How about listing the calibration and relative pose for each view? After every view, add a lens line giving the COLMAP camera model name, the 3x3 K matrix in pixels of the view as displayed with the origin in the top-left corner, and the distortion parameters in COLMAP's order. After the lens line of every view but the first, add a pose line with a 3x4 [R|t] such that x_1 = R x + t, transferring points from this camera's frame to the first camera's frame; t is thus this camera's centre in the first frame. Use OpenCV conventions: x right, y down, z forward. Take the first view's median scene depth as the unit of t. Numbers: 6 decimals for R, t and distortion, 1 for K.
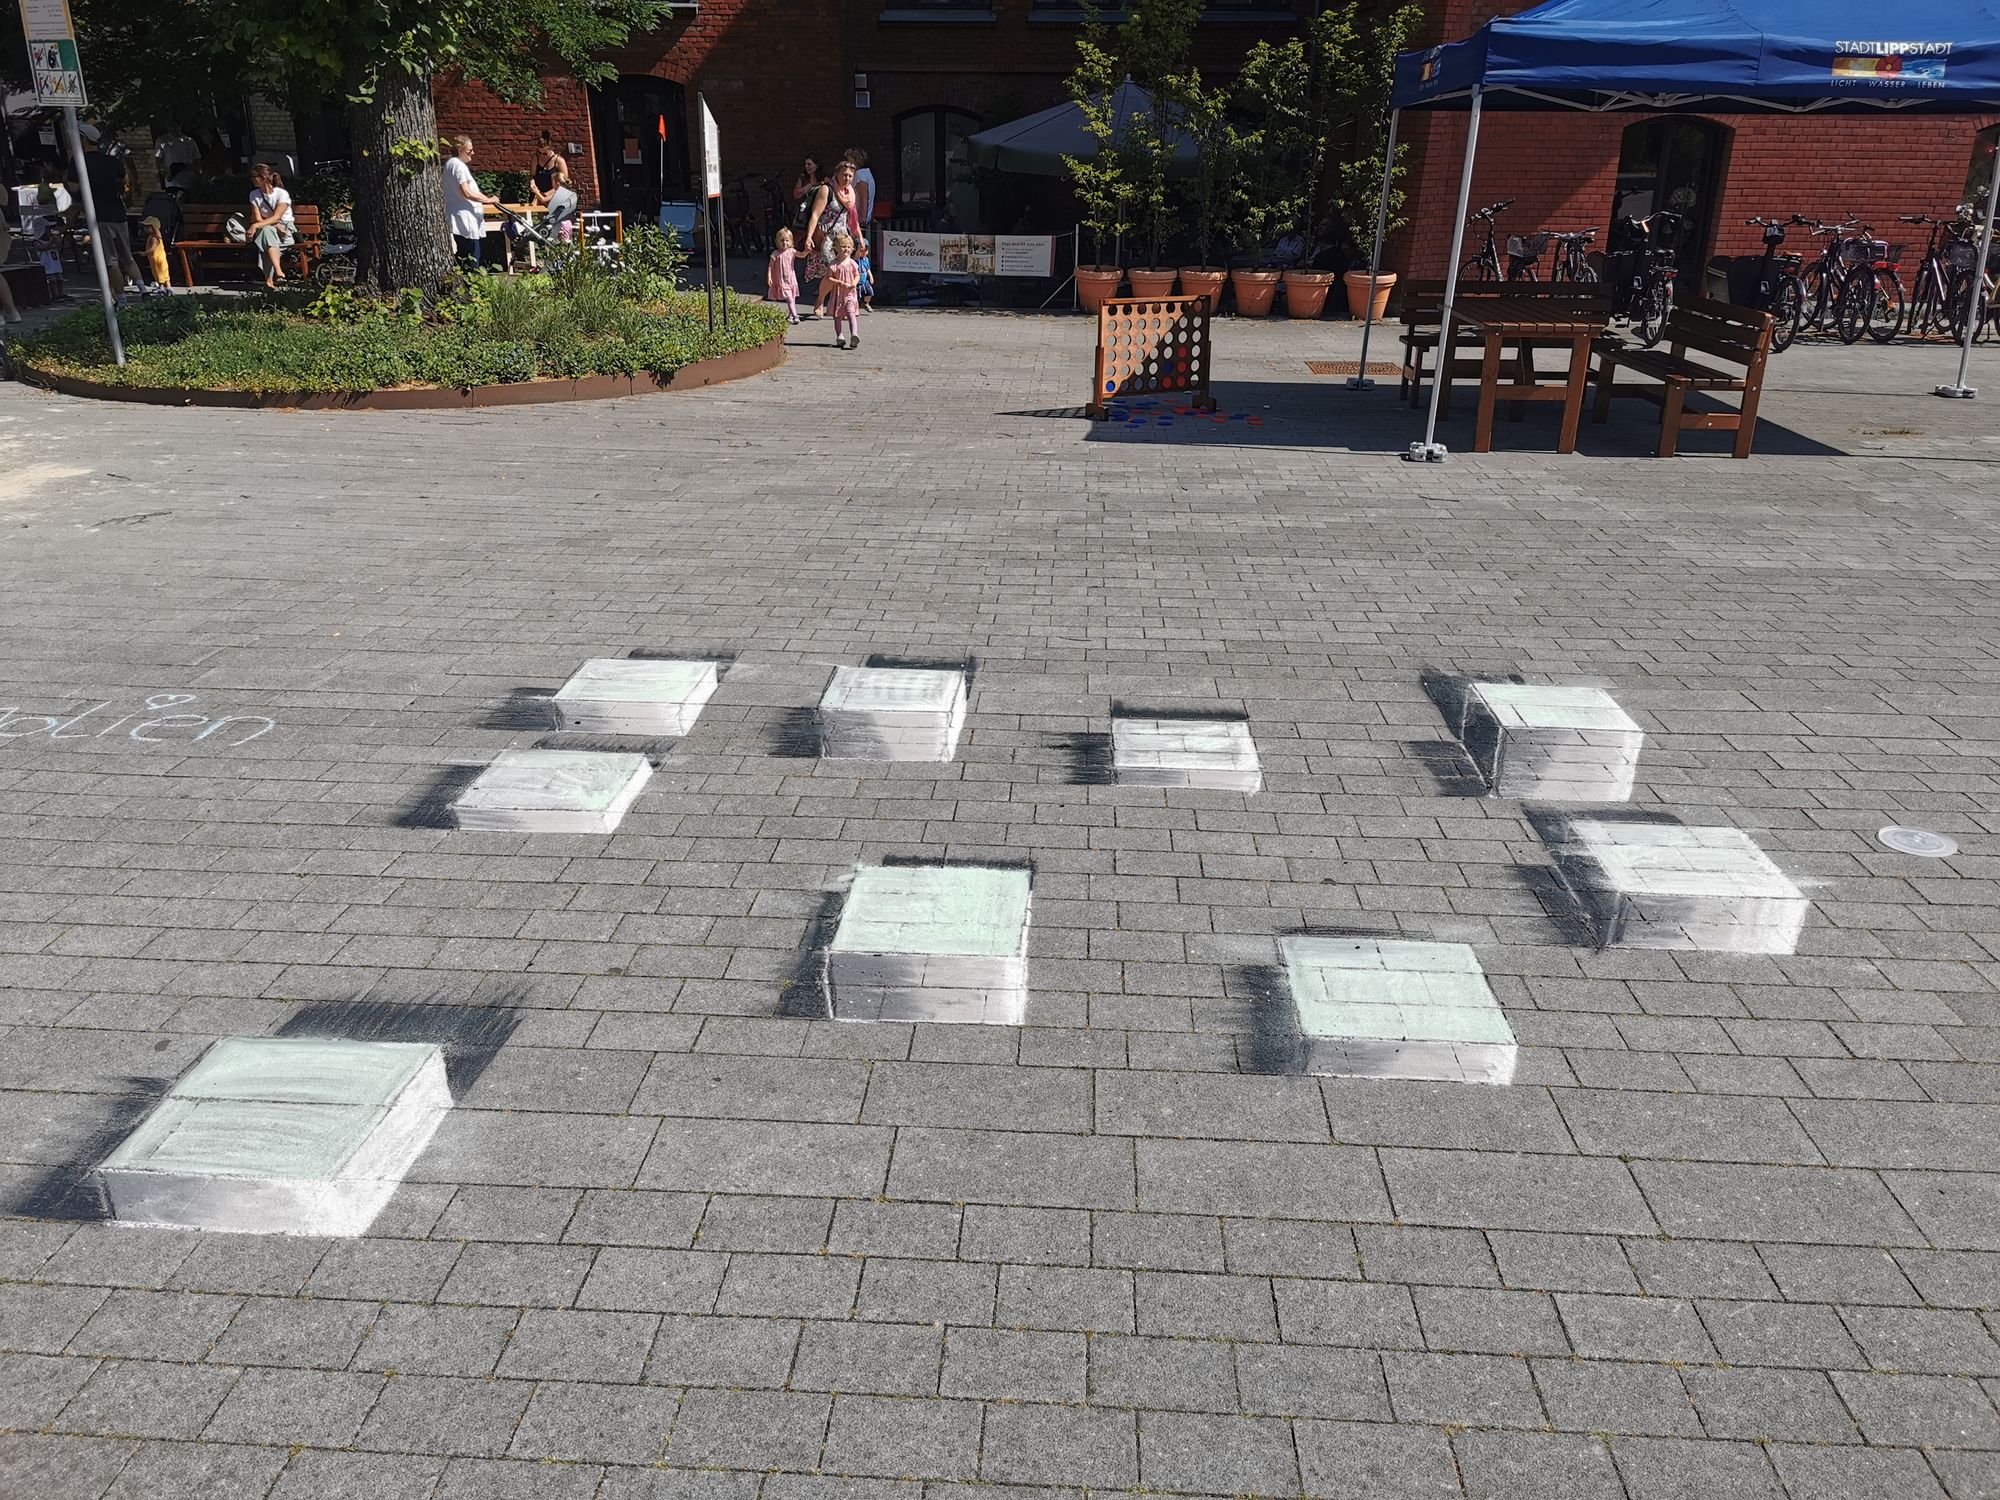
lens RADIAL K [[1550.7, 0, 1000.0], [0, 1550.7, 750.0], [0, 0, 1]] dist [0.094163, -0.118667]
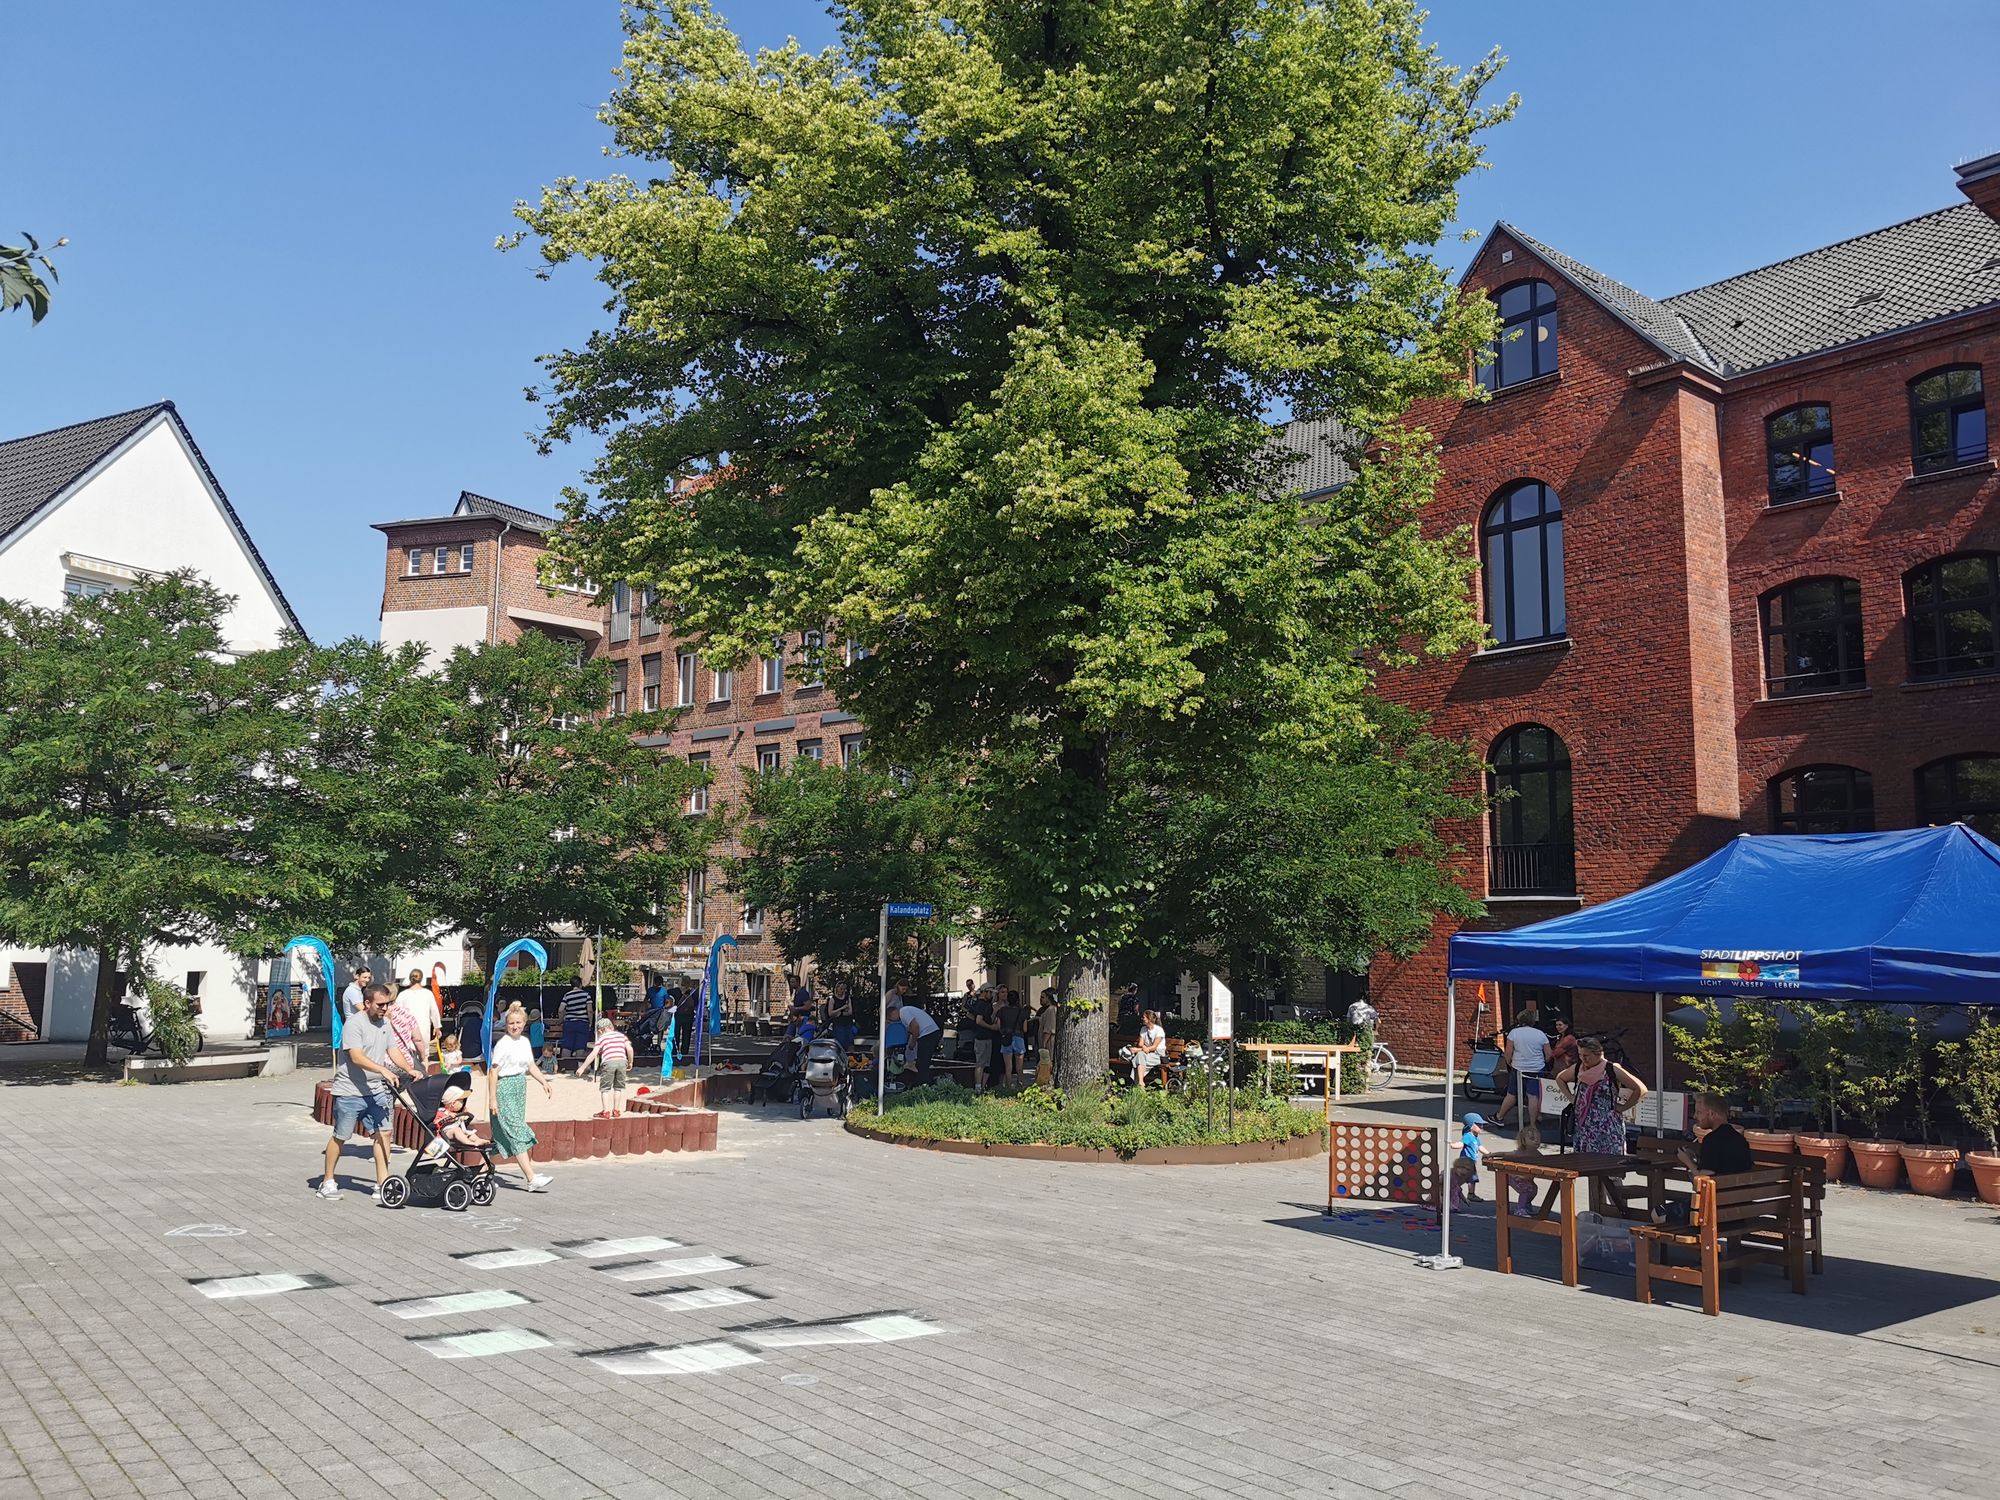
lens RADIAL K [[1550.7, 0, 1000.0], [0, 1550.7, 750.0], [0, 0, 1]] dist [0.094163, -0.118667]
pose [[0.682751, -0.093038, -0.724703, 0.782565], [-0.282486, 0.881119, -0.379251, 0.011867], [0.673835, 0.463652, 0.575303, -0.078602]]
